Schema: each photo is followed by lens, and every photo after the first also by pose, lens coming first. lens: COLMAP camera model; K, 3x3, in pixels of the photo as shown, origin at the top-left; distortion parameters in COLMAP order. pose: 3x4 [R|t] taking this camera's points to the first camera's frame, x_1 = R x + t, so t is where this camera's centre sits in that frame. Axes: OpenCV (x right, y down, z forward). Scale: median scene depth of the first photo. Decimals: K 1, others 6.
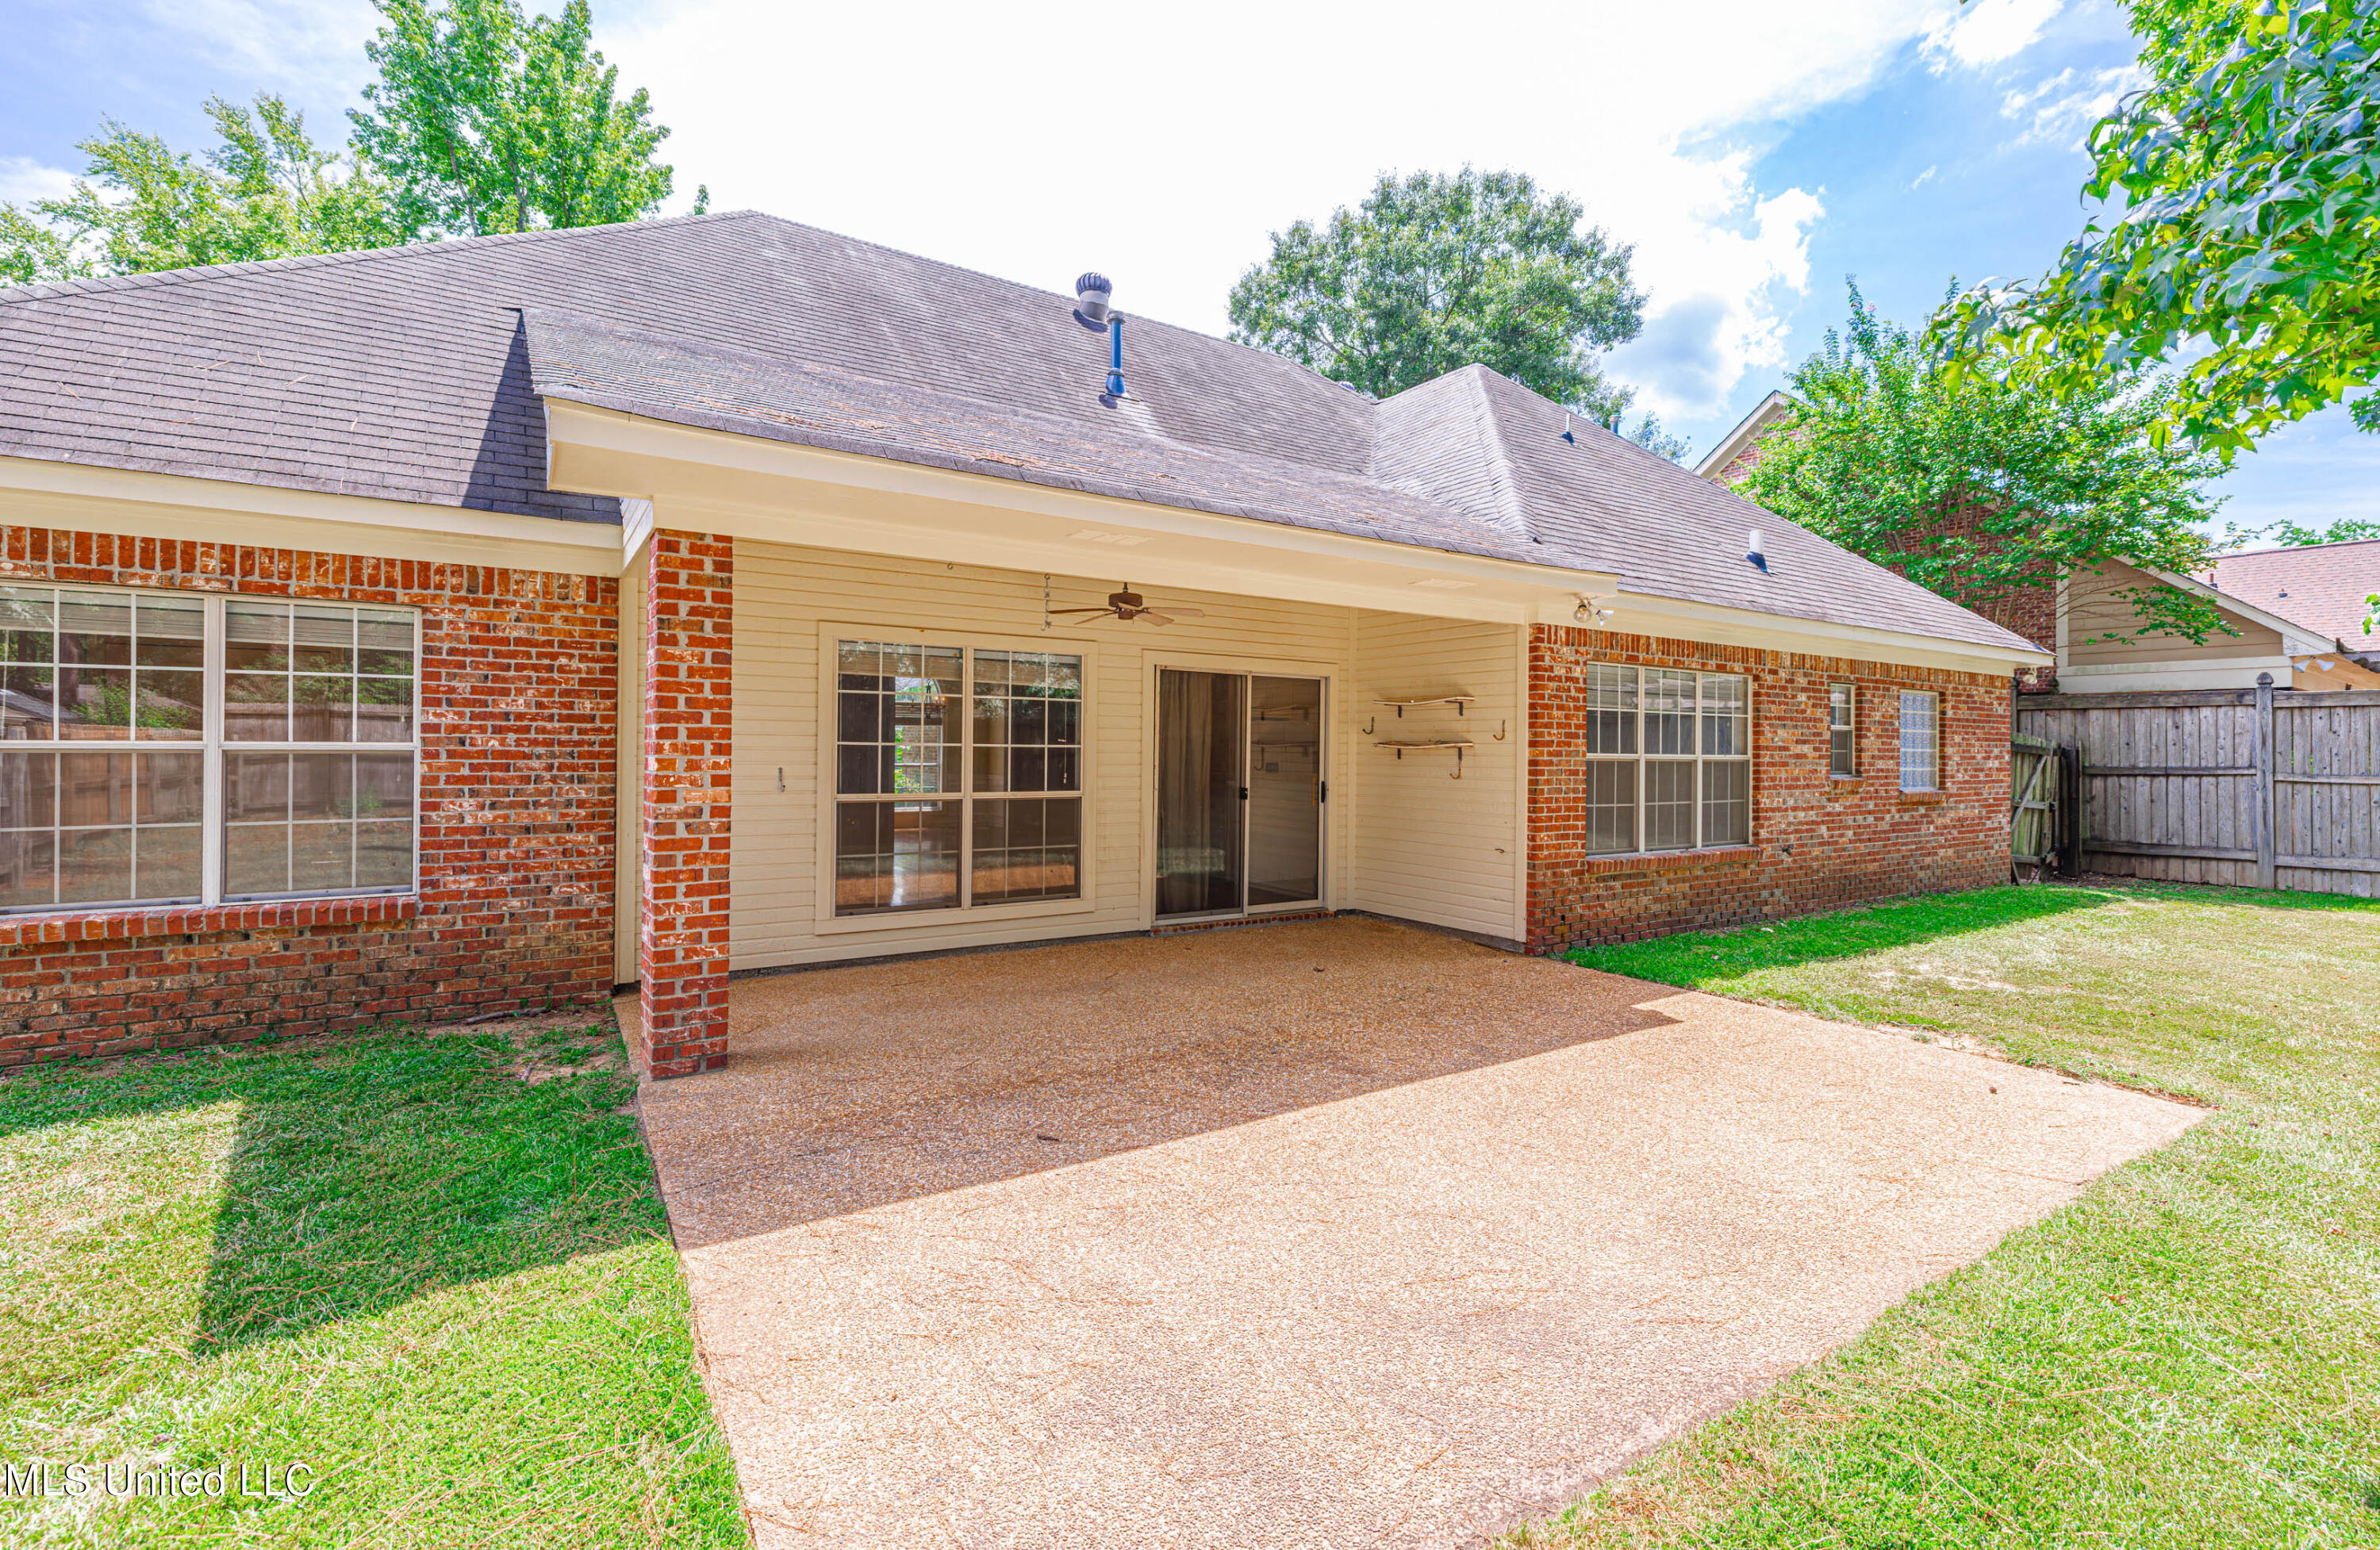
lens RADIAL K [[1026.7, 0, 1183.6], [0, 1026.7, 747.4], [0, 0, 1]] dist [-0.000134, 0.000243]
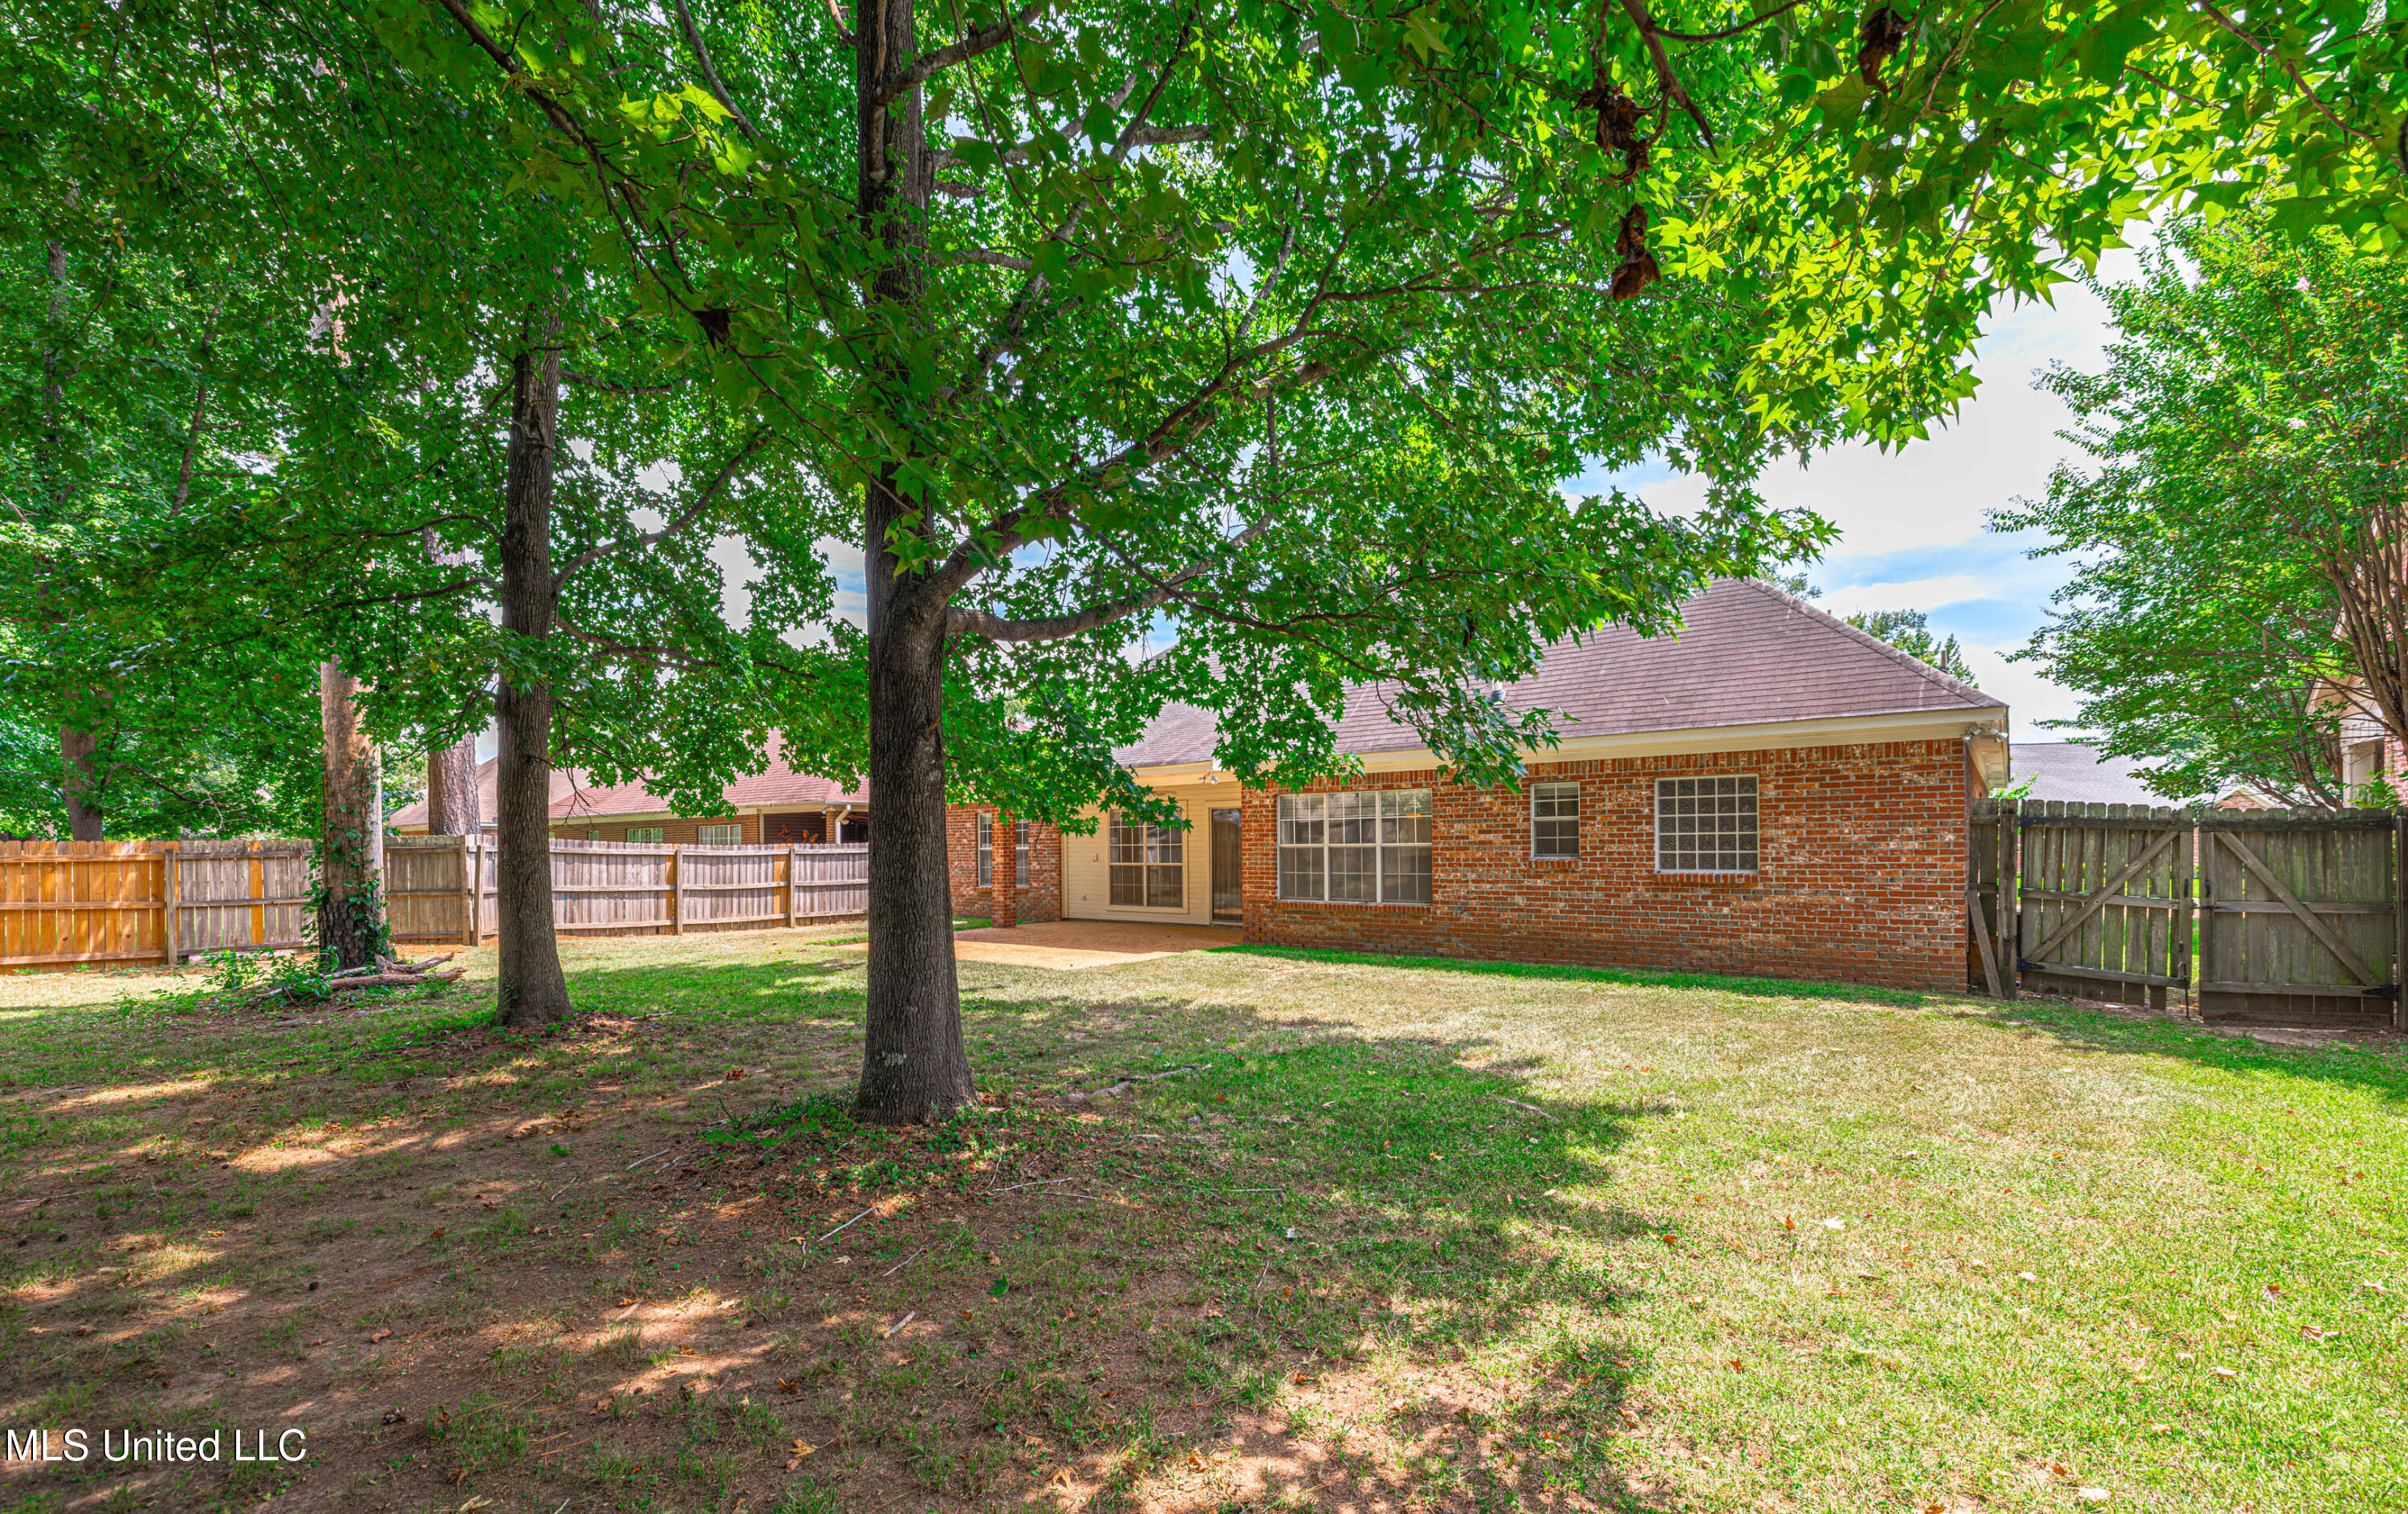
lens RADIAL K [[1057.1, 0, 1205.6], [0, 1057.1, 847.3], [0, 0, 1]] dist [0.001368, 0.000095]
pose [[0.313748, -0.009841, -0.949455, 2.998801], [0.017135, 0.999842, -0.004701, 0.024895], [0.949352, -0.014794, 0.313867, 0.372930]]
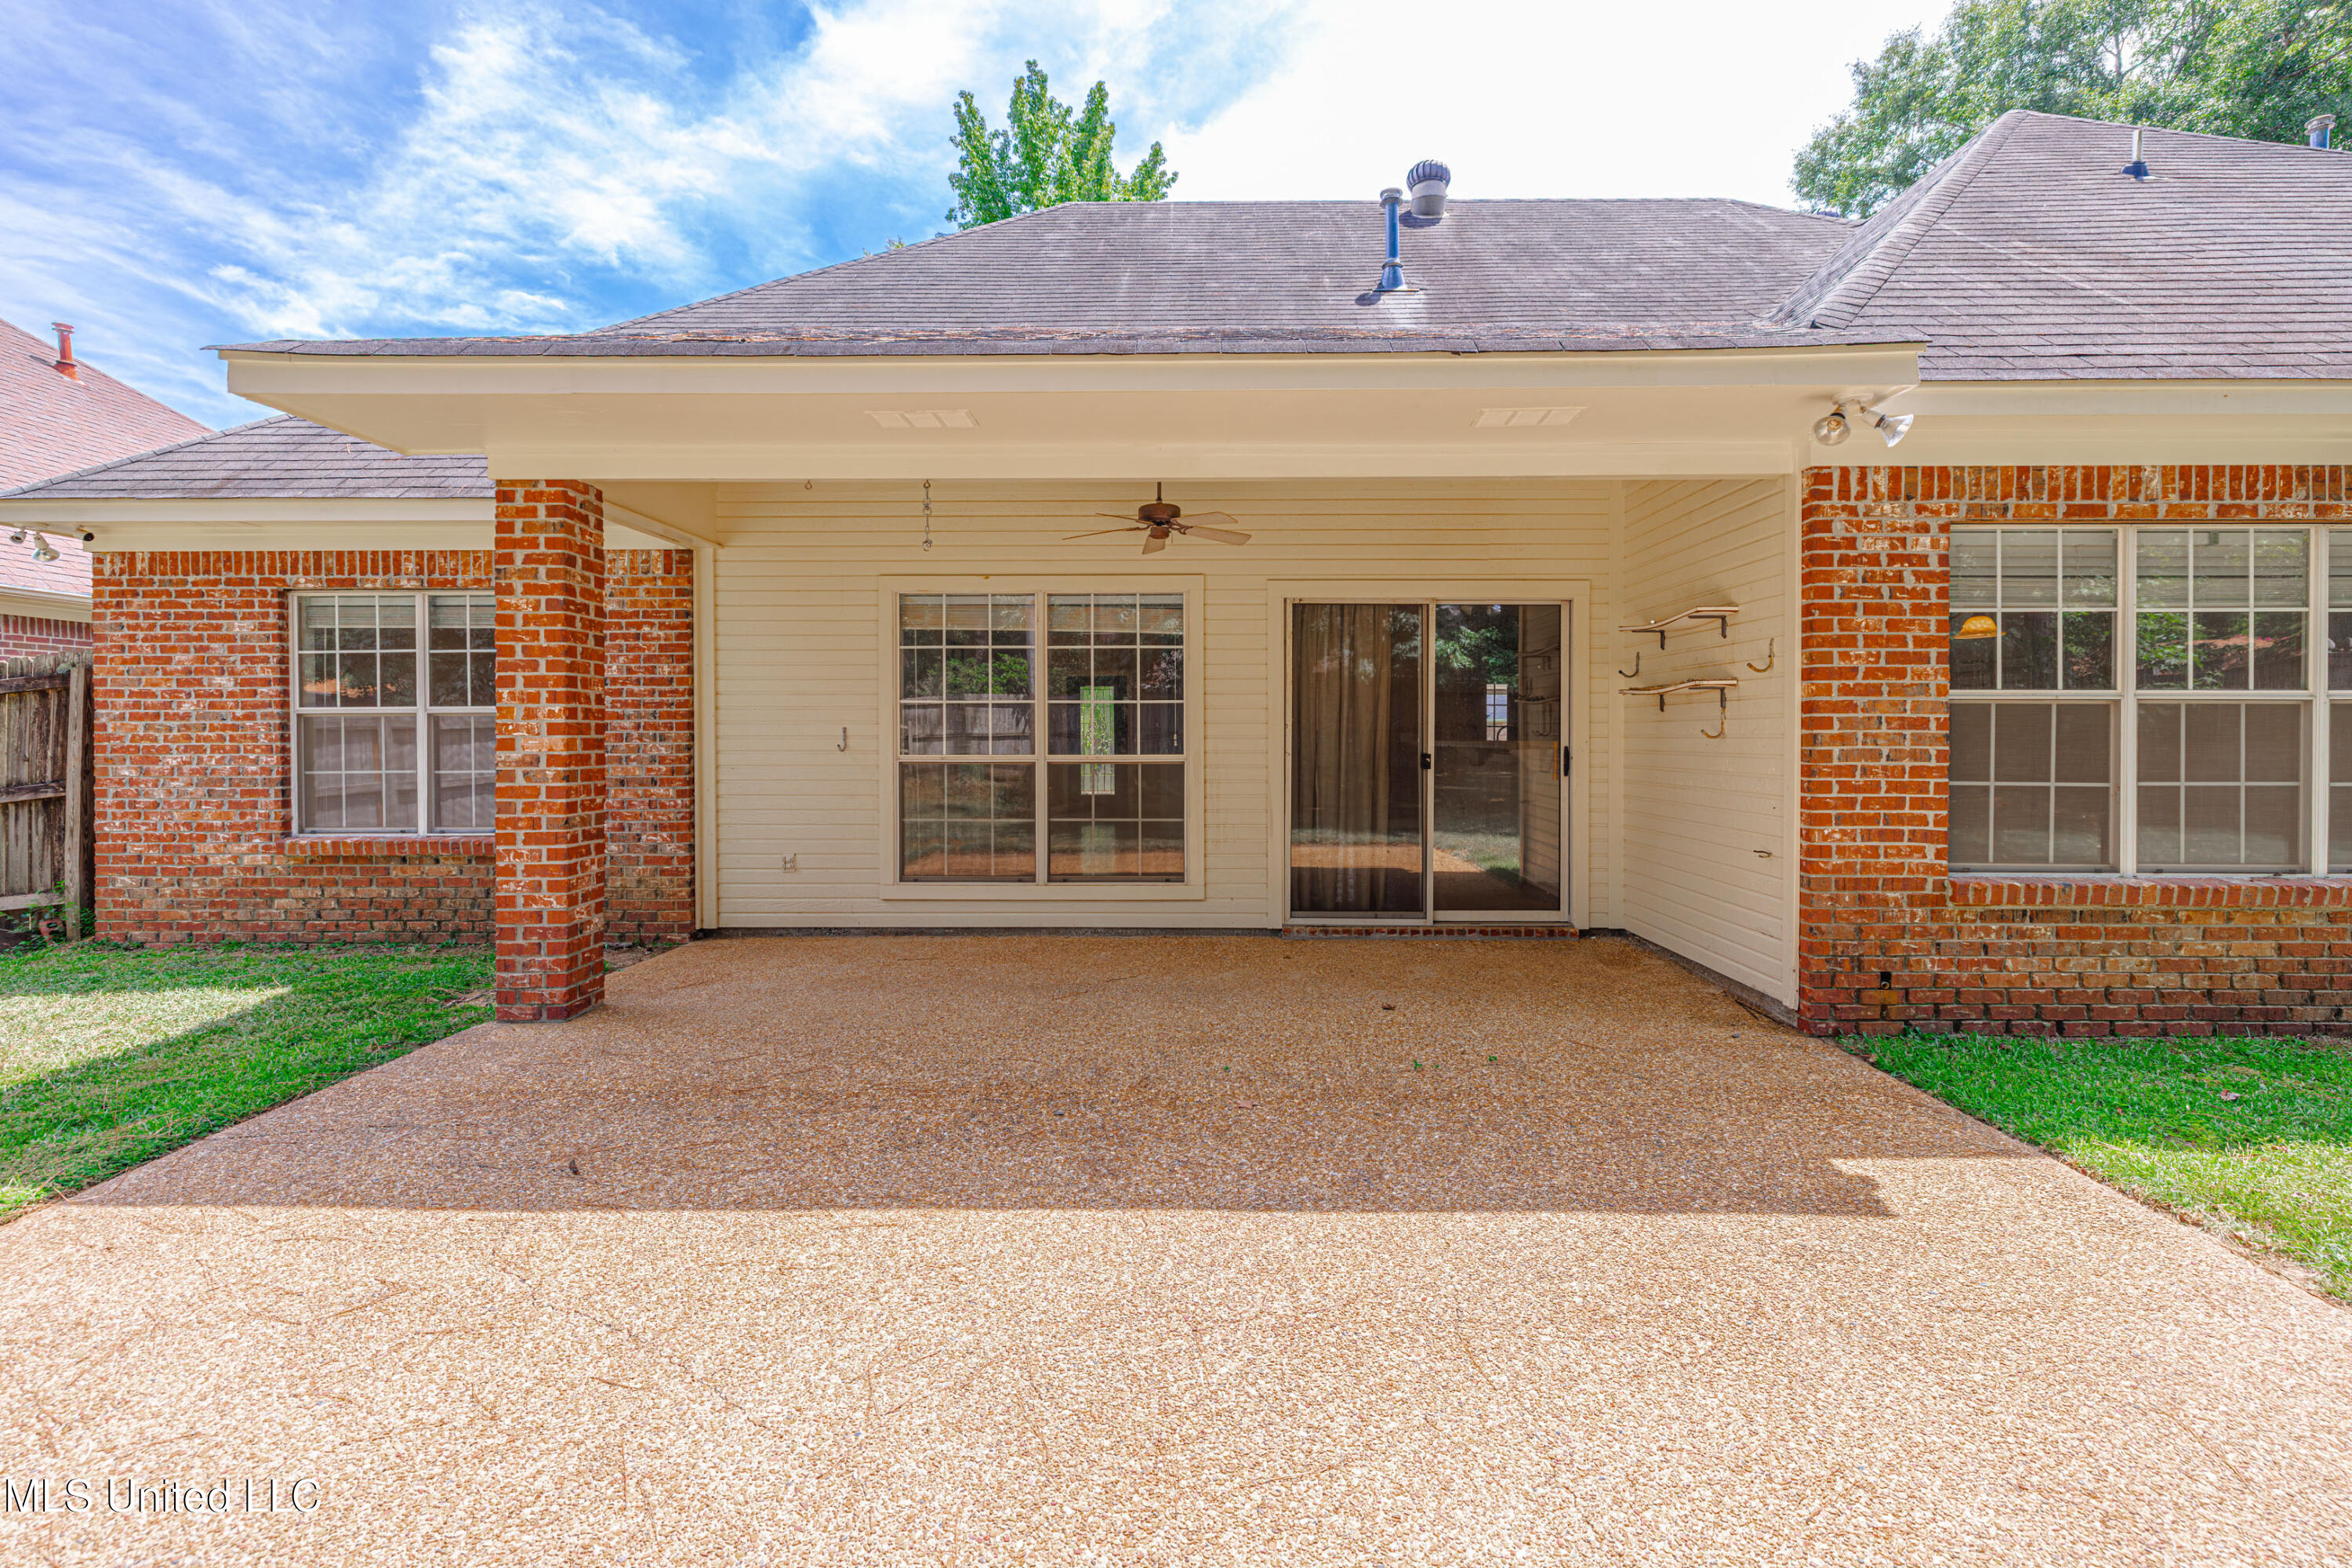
lens RADIAL K [[999.7, 0, 1200.1], [0, 999.7, 749.0], [0, 0, 1]] dist [0.001186, 0.000402]
pose [[0.834415, -0.003300, -0.551127, 0.478898], [0.010716, 0.999890, 0.010238, 0.038842], [0.551032, -0.014449, 0.834359, 0.433879]]
